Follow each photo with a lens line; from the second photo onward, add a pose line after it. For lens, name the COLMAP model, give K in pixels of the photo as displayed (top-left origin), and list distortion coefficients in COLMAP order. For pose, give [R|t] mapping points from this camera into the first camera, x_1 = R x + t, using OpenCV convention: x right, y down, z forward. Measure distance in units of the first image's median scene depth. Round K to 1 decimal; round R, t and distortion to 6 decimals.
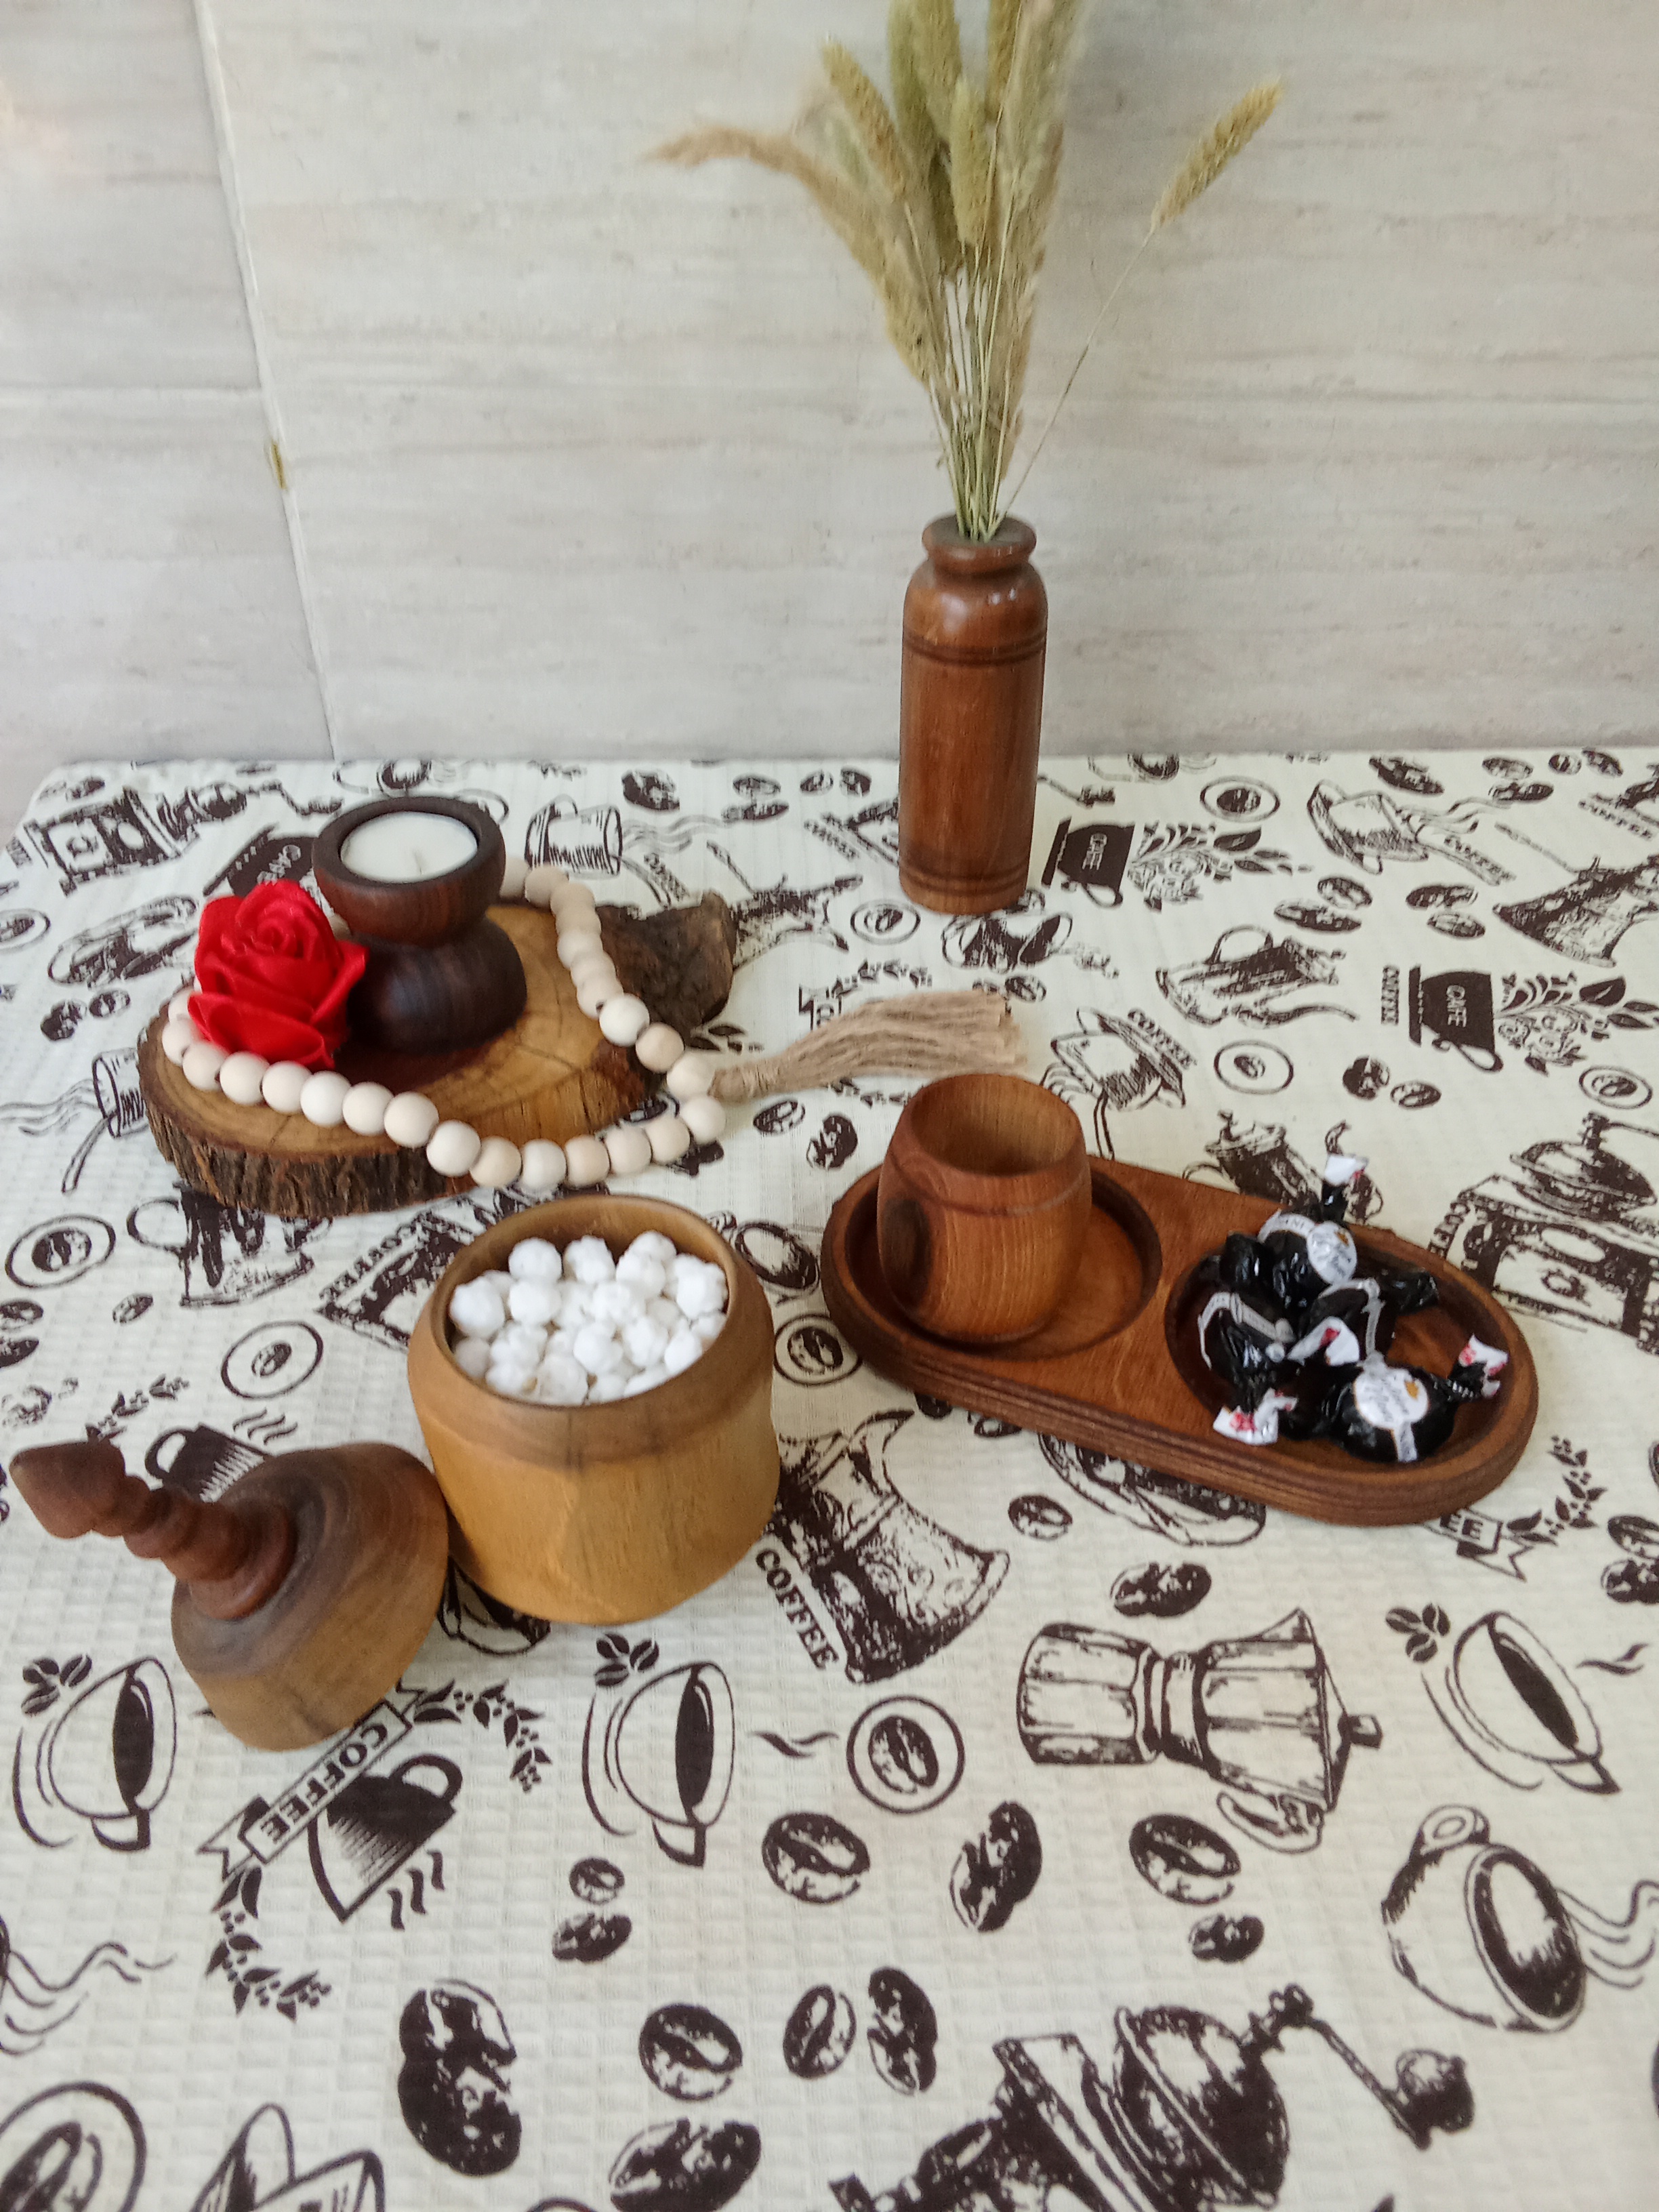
lens RADIAL K [[1782.5, 0, 833.7], [0, 1782.5, 1105.9], [0, 0, 1]] dist [0.081672, -0.142957]
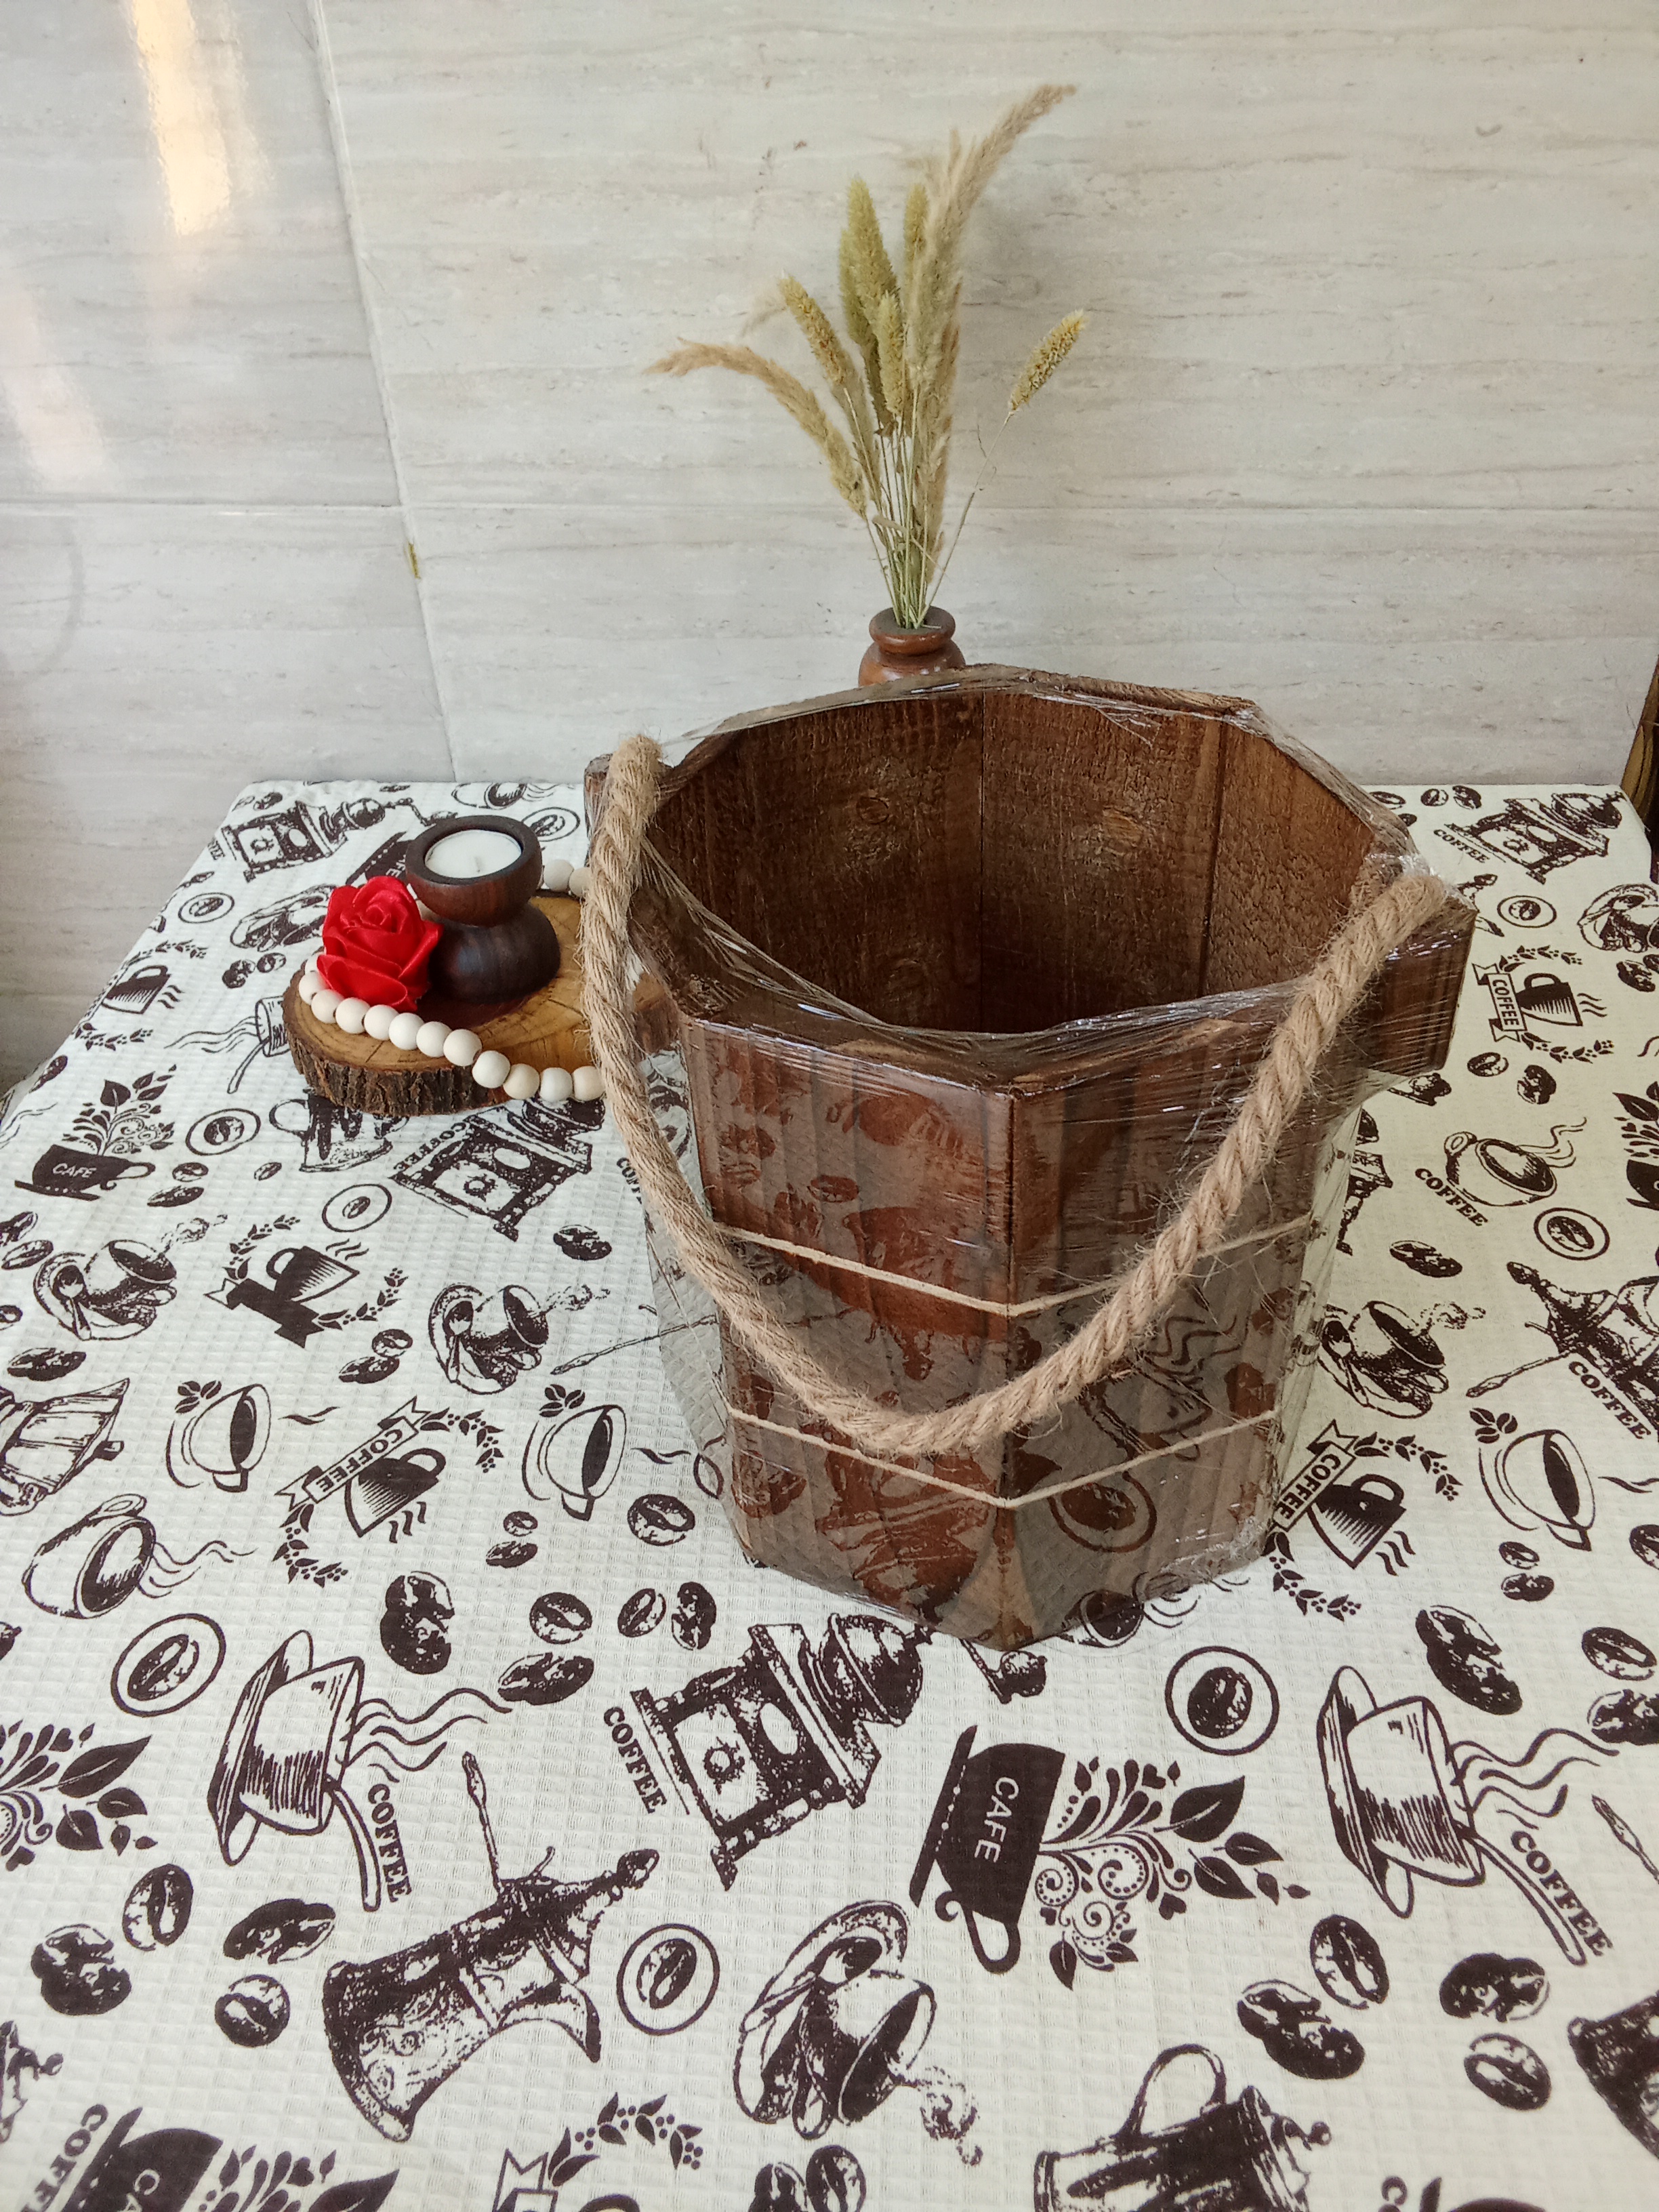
lens RADIAL K [[1782.5, 0, 829.0], [0, 1782.5, 1101.2], [0, 0, 1]] dist [0.081672, -0.142957]
pose [[0.992622, 0.035149, -0.116044, 0.217174], [-0.035041, 0.999381, 0.002977, 0.035878], [0.116077, 0.001111, 0.993240, -0.368819]]
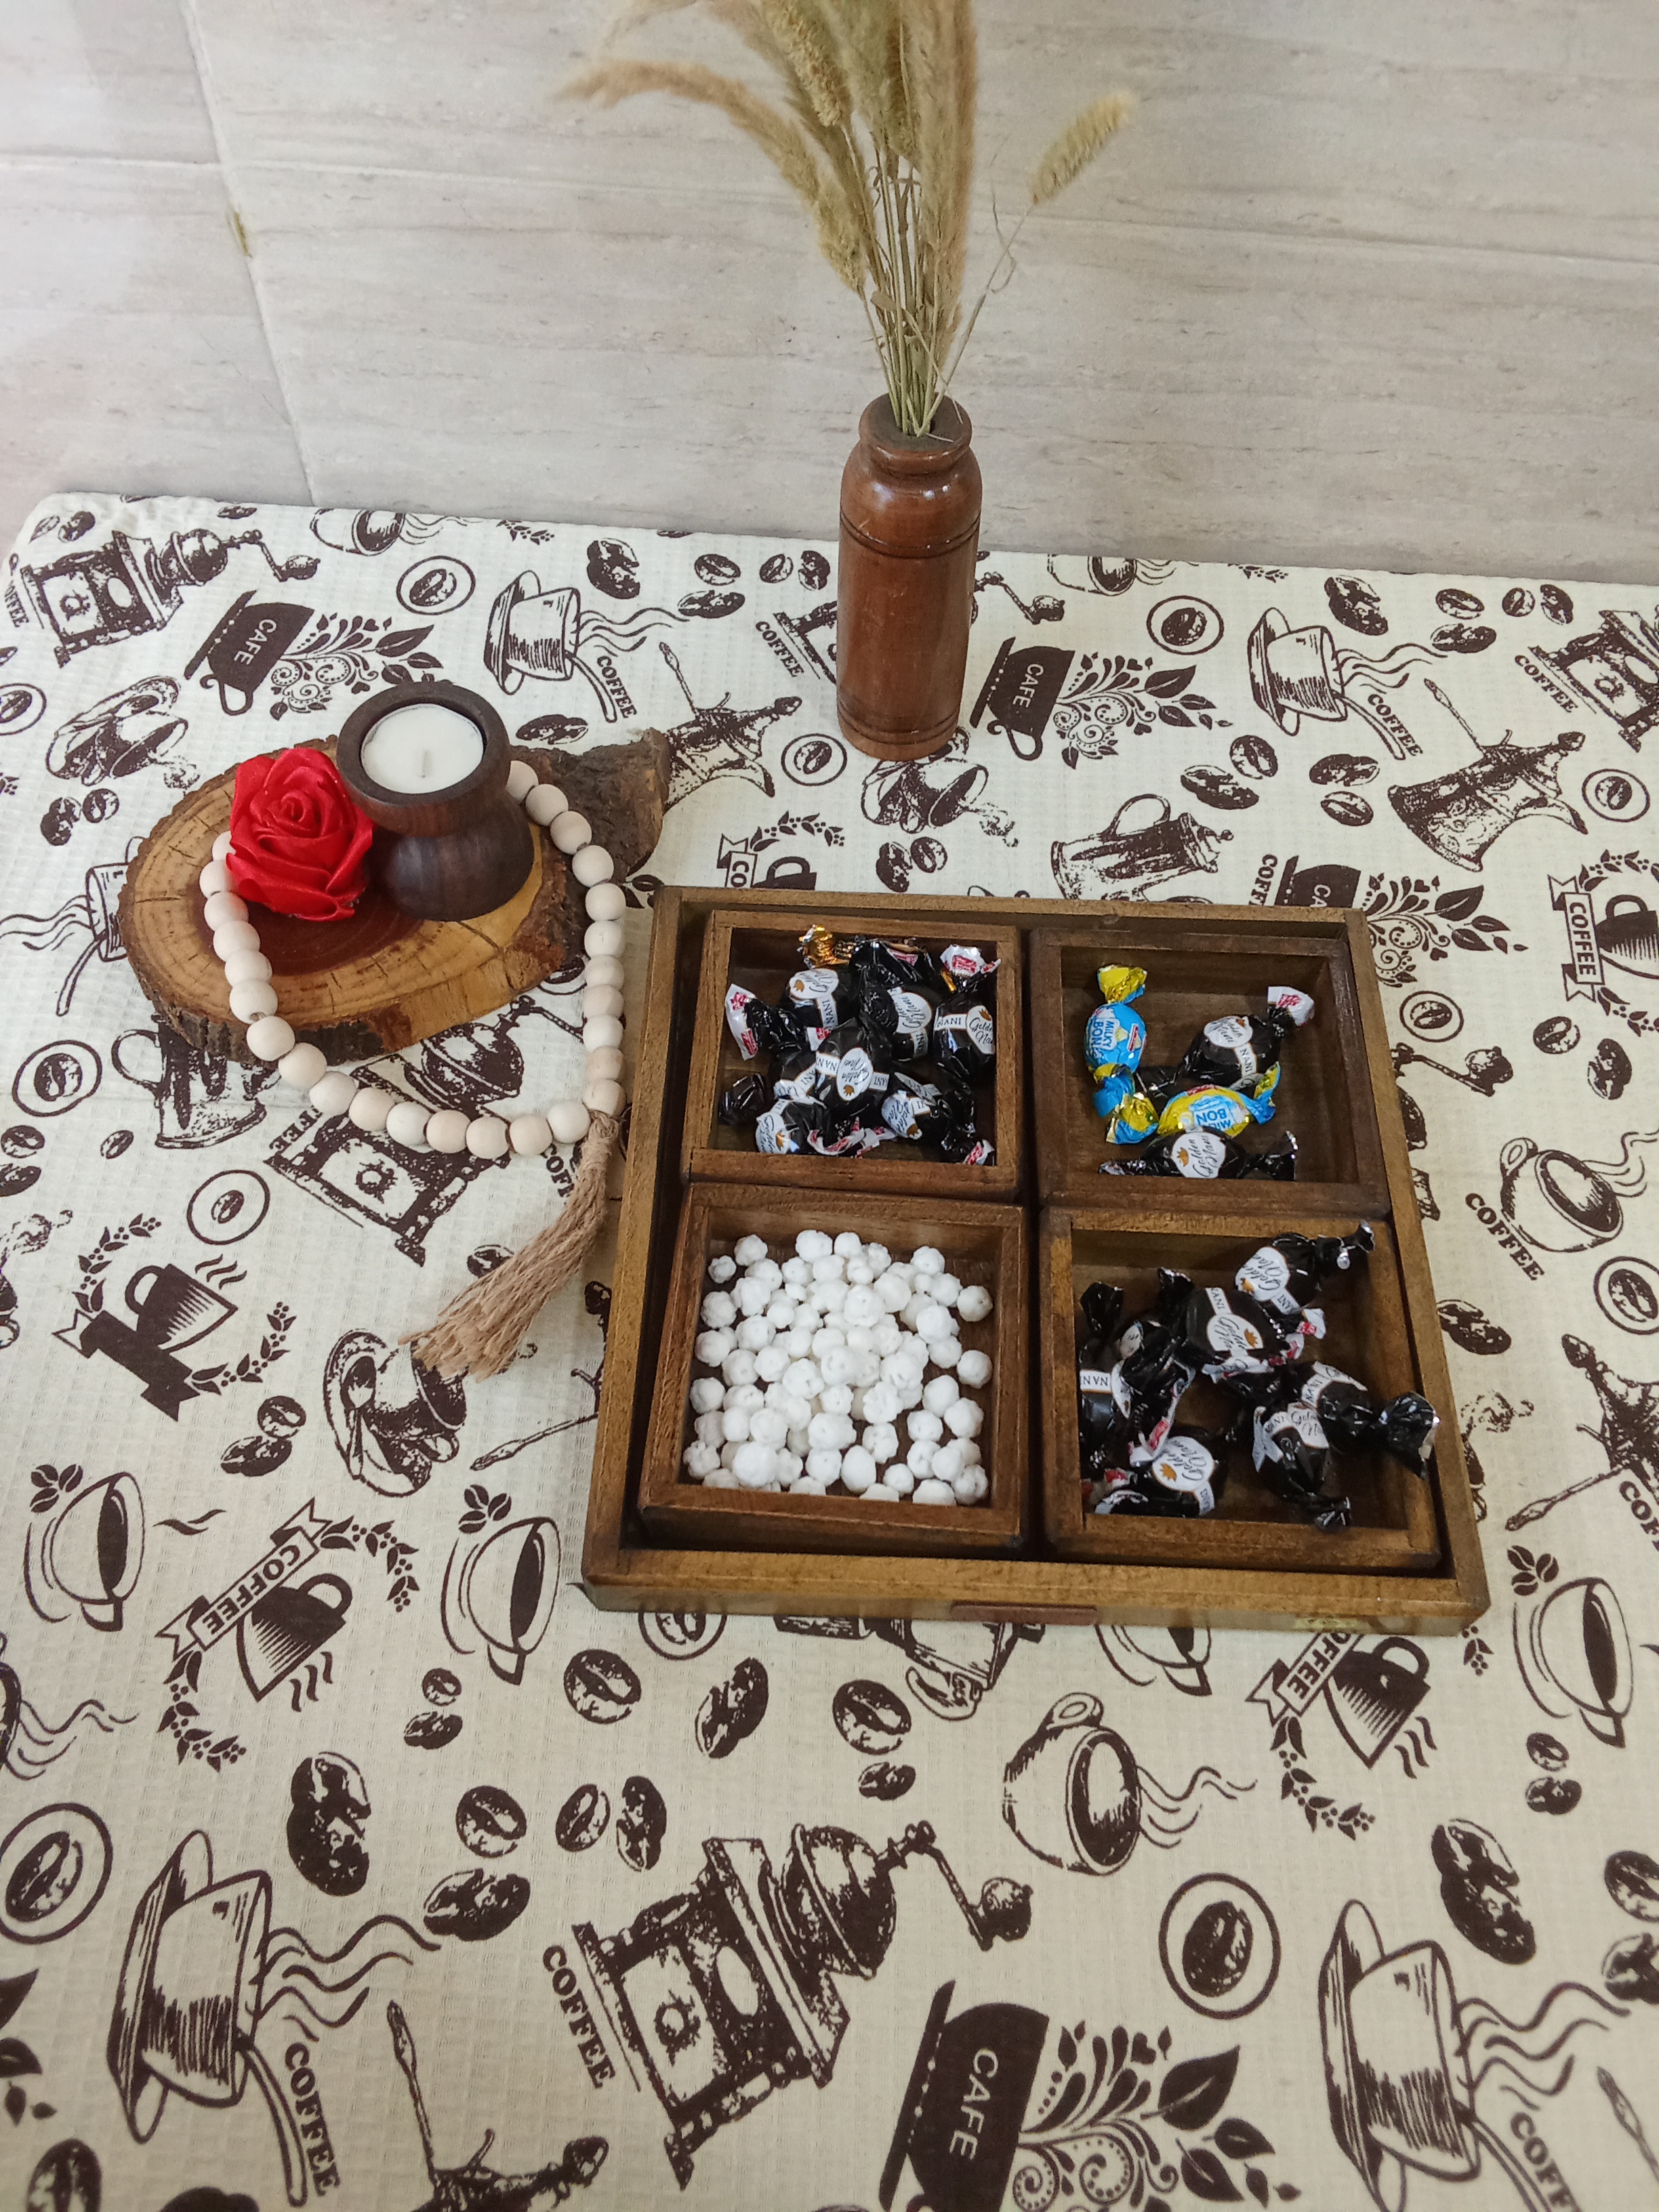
lens RADIAL K [[1782.5, 0, 823.4], [0, 1782.5, 1105.6], [0, 0, 1]] dist [0.081672, -0.142957]
pose [[0.995042, 0.089163, -0.044069, 0.129758], [-0.070158, 0.943303, 0.324434, -0.328380], [0.070498, -0.319733, 0.944881, -0.097045]]
